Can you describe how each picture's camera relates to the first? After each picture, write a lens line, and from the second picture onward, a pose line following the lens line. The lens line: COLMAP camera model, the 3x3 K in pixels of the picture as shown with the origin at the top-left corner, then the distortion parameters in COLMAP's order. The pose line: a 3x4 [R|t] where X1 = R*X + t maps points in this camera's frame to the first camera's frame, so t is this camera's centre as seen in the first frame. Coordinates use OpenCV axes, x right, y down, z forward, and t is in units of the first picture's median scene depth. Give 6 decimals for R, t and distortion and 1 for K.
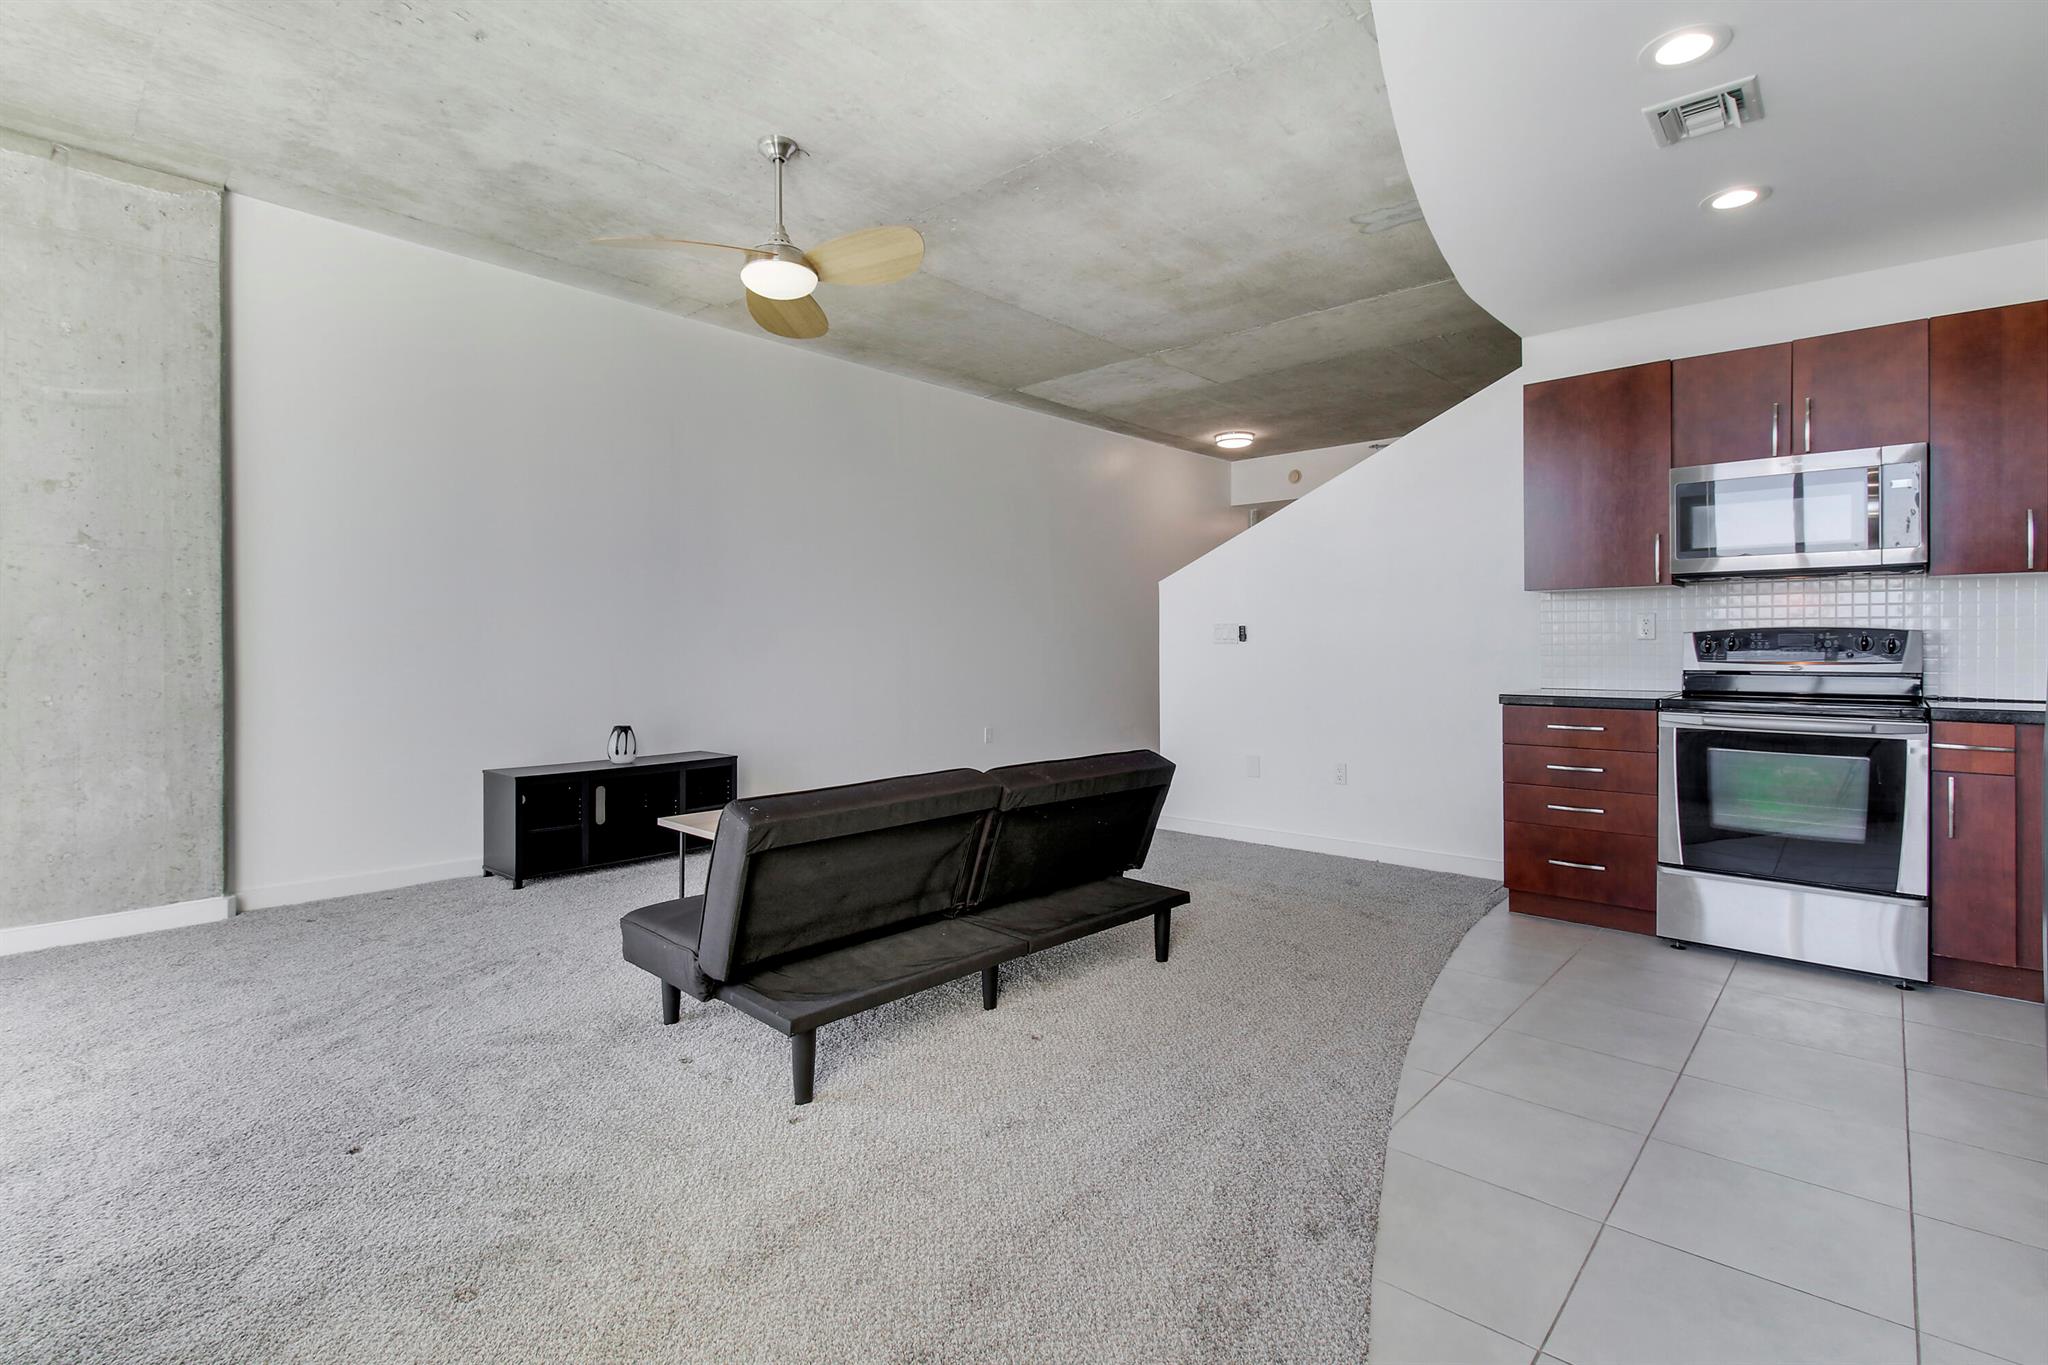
lens RADIAL K [[947.0, 0, 1026.4], [0, 947.0, 641.1], [0, 0, 1]] dist [0.000506, 0.000093]
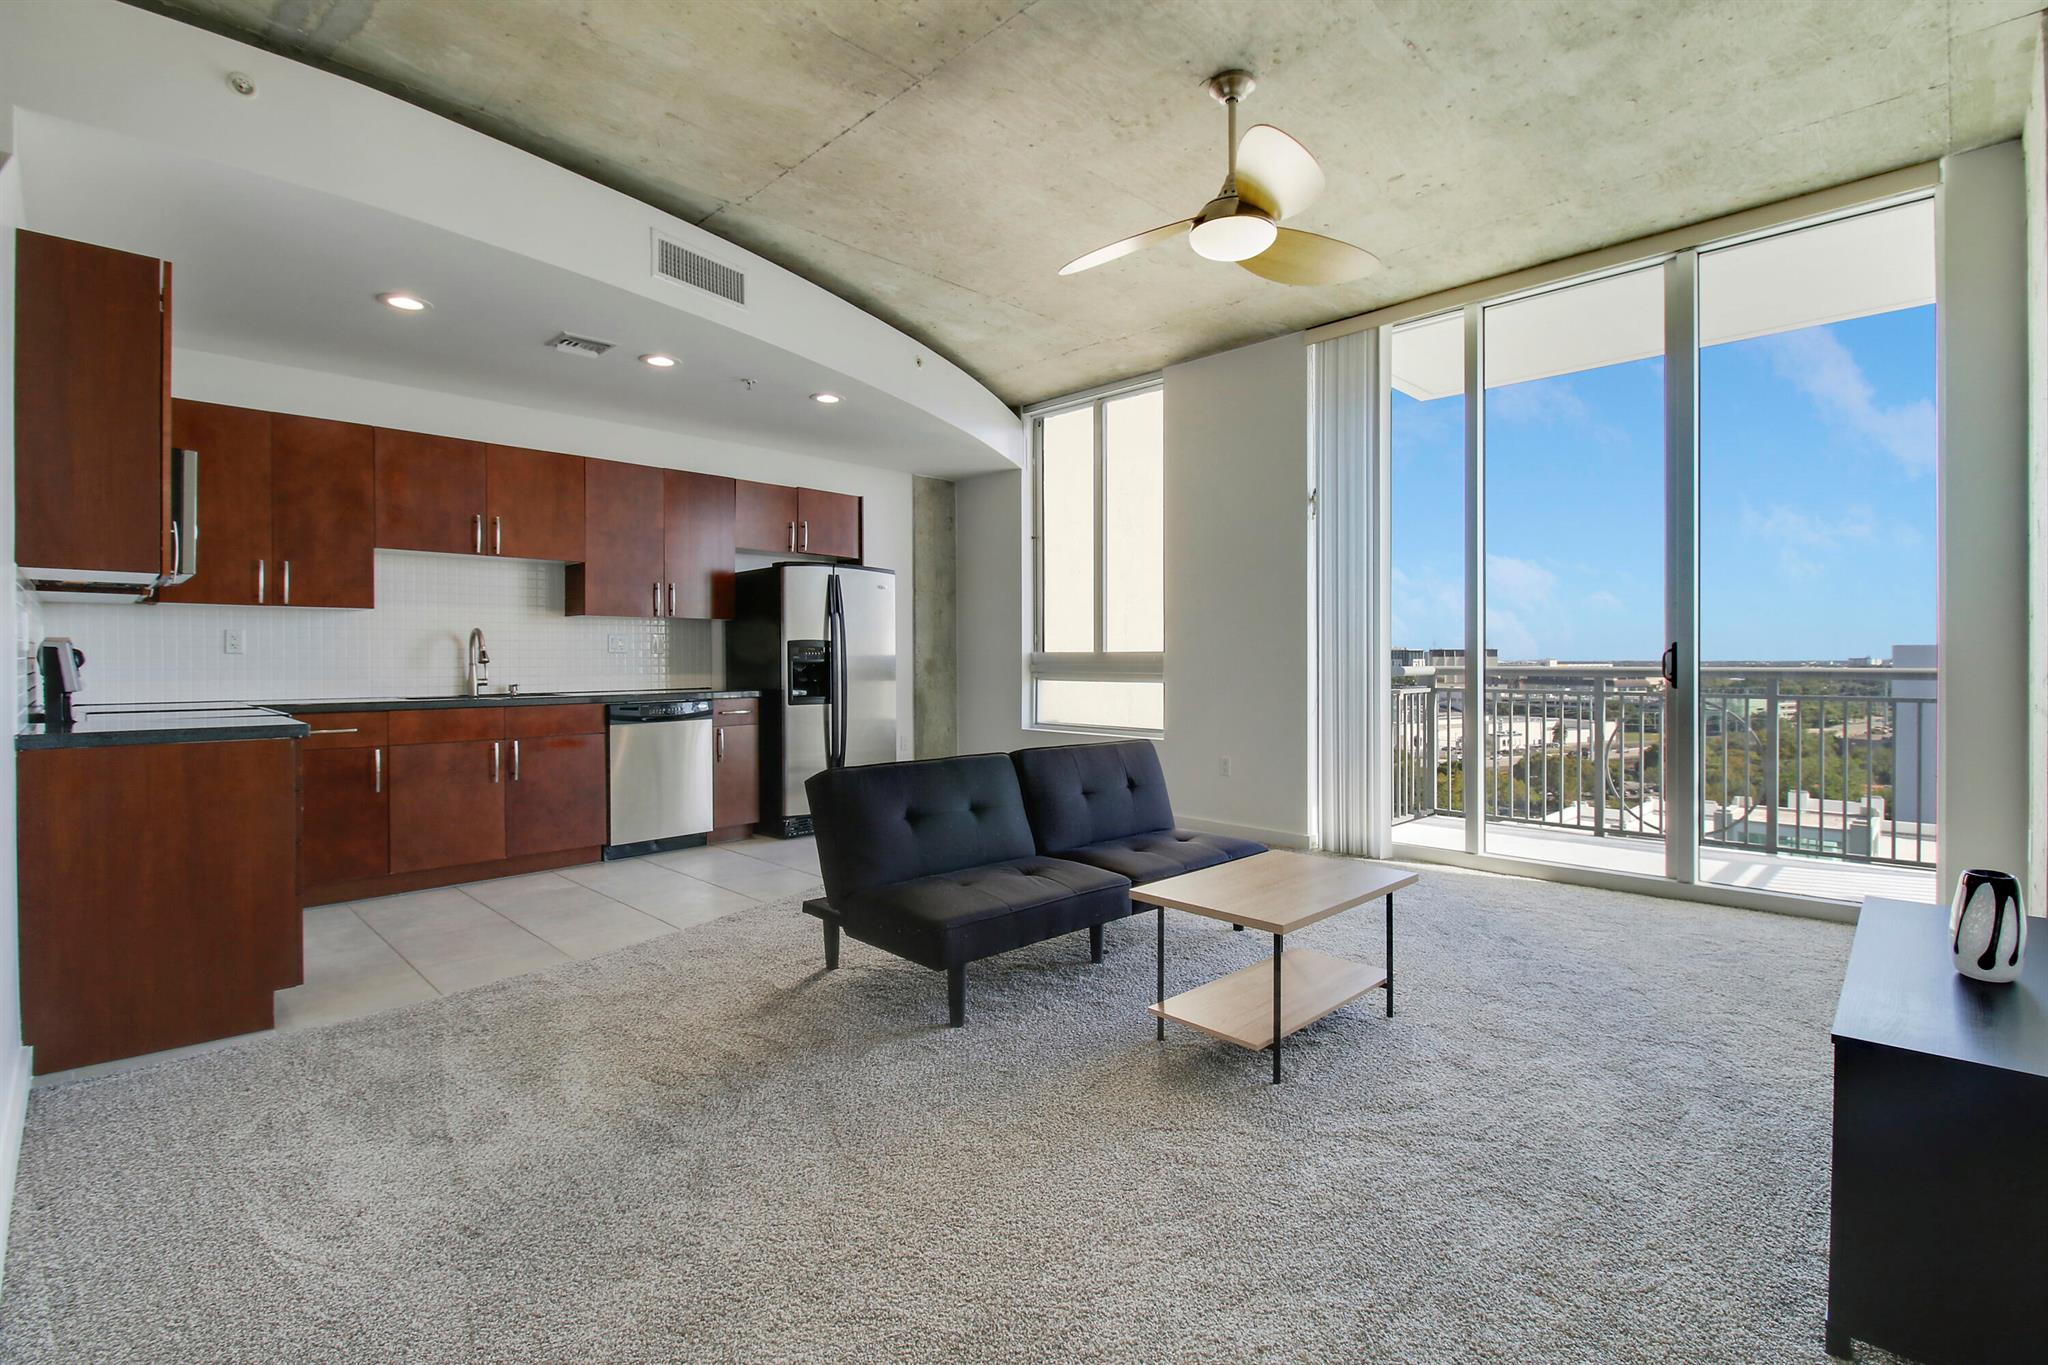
lens RADIAL K [[950.8, 0, 1023.2], [0, 950.8, 668.9], [0, 0, 1]] dist [0.003276, -0.013903]
pose [[-0.998698, 0.003137, 0.050916, -0.110039], [0.003708, 0.999931, 0.011122, 0.009140], [-0.050878, 0.011297, -0.998641, 1.863282]]
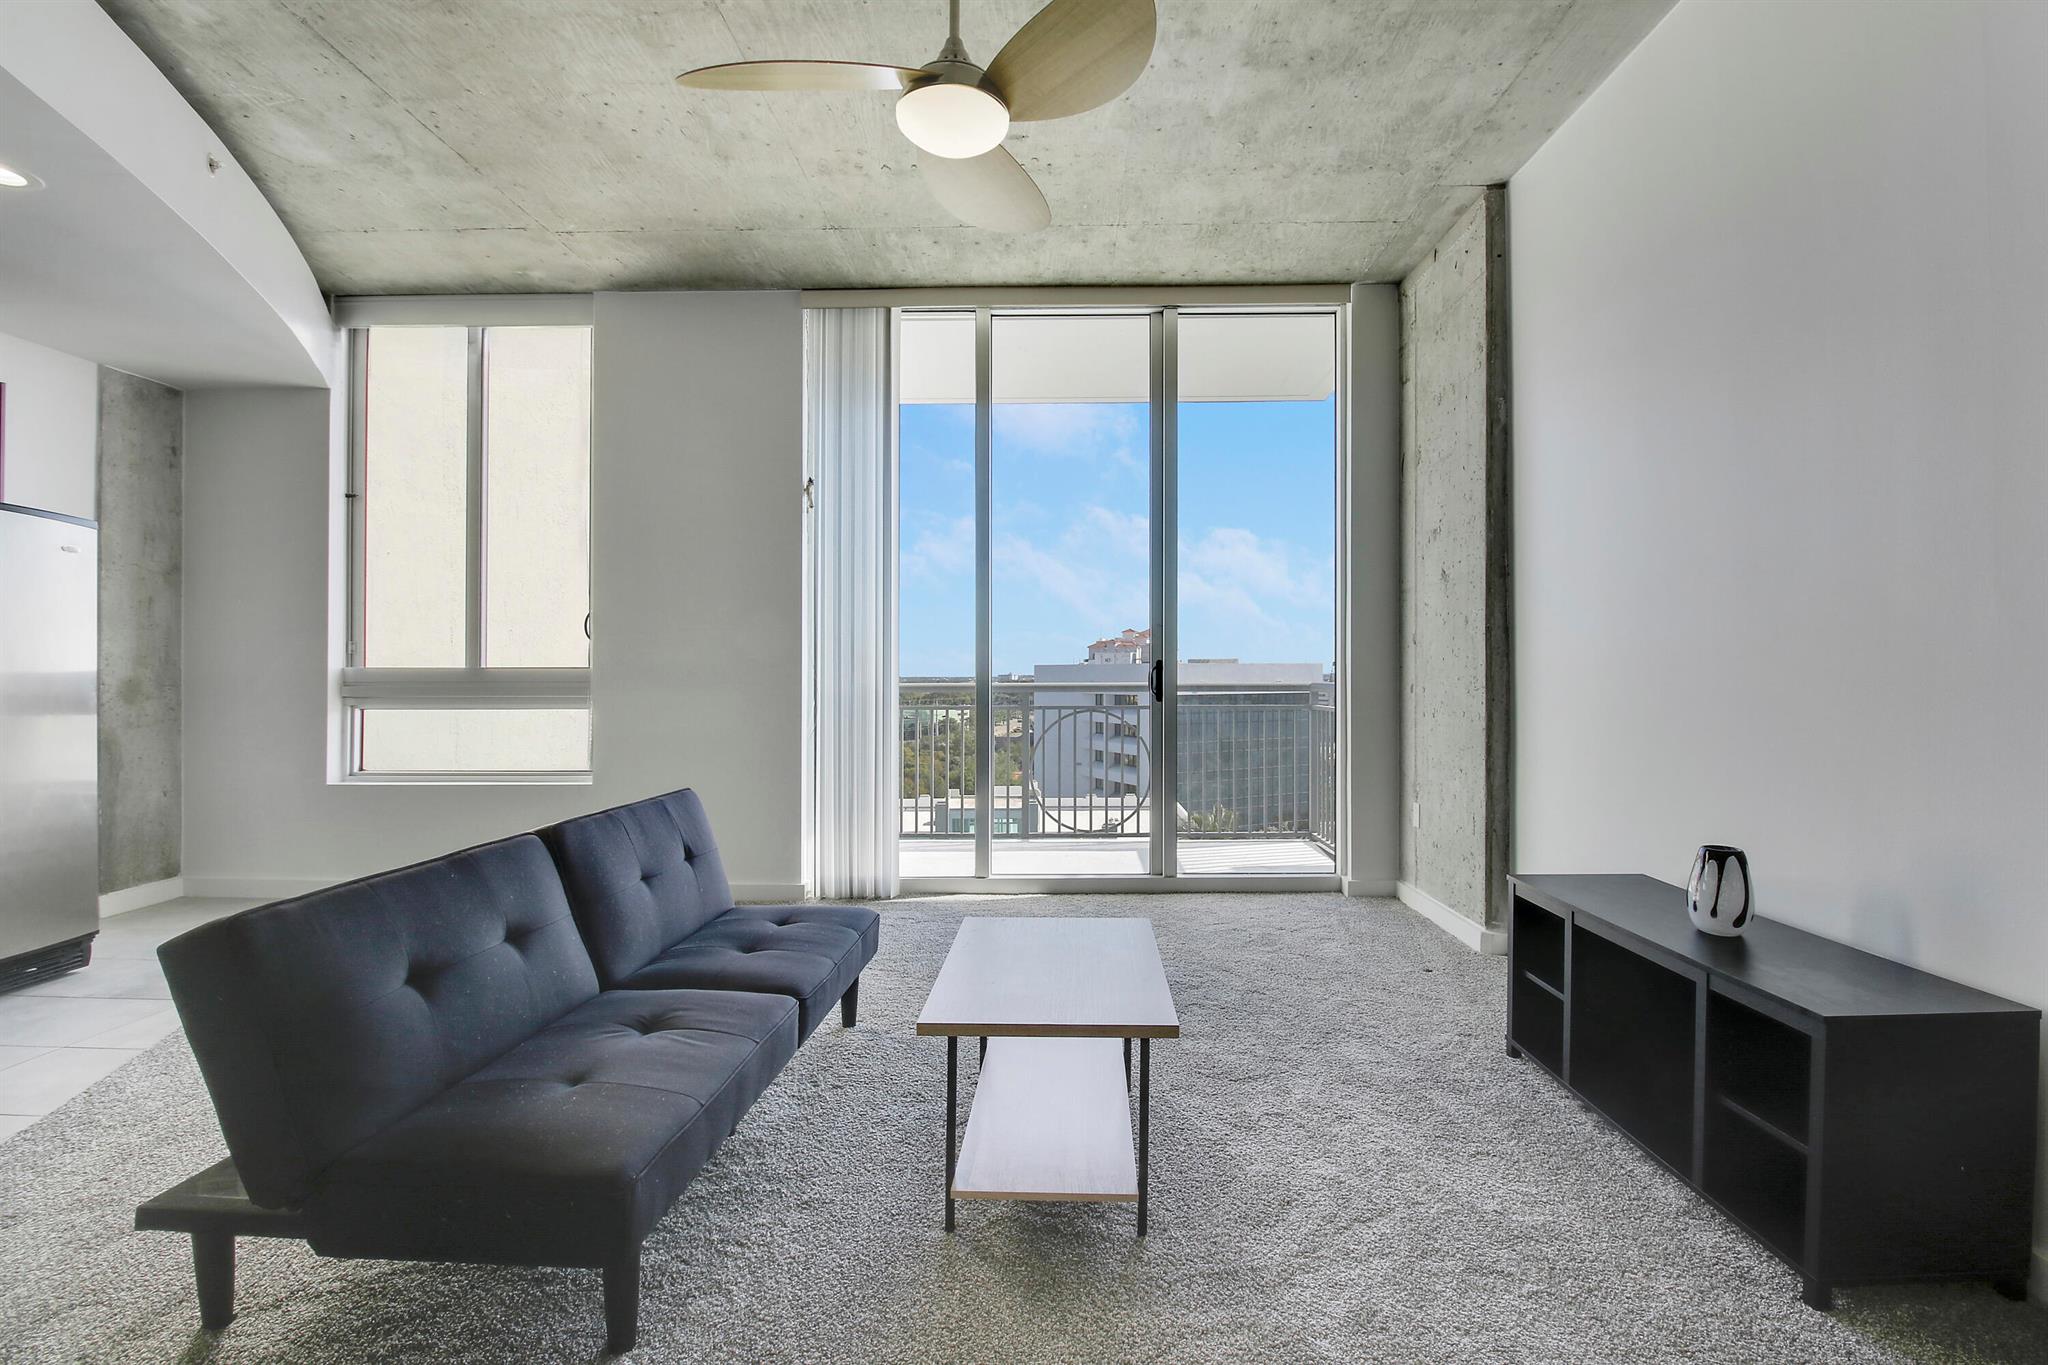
lens RADIAL K [[963.7, 0, 1051.1], [0, 963.7, 674.6], [0, 0, 1]] dist [0.000147, -0.015827]
pose [[-0.742865, 0.004979, -0.669423, 0.141822], [0.004639, 0.999987, 0.002289, 0.008282], [0.669425, -0.001406, -0.742878, 1.518688]]
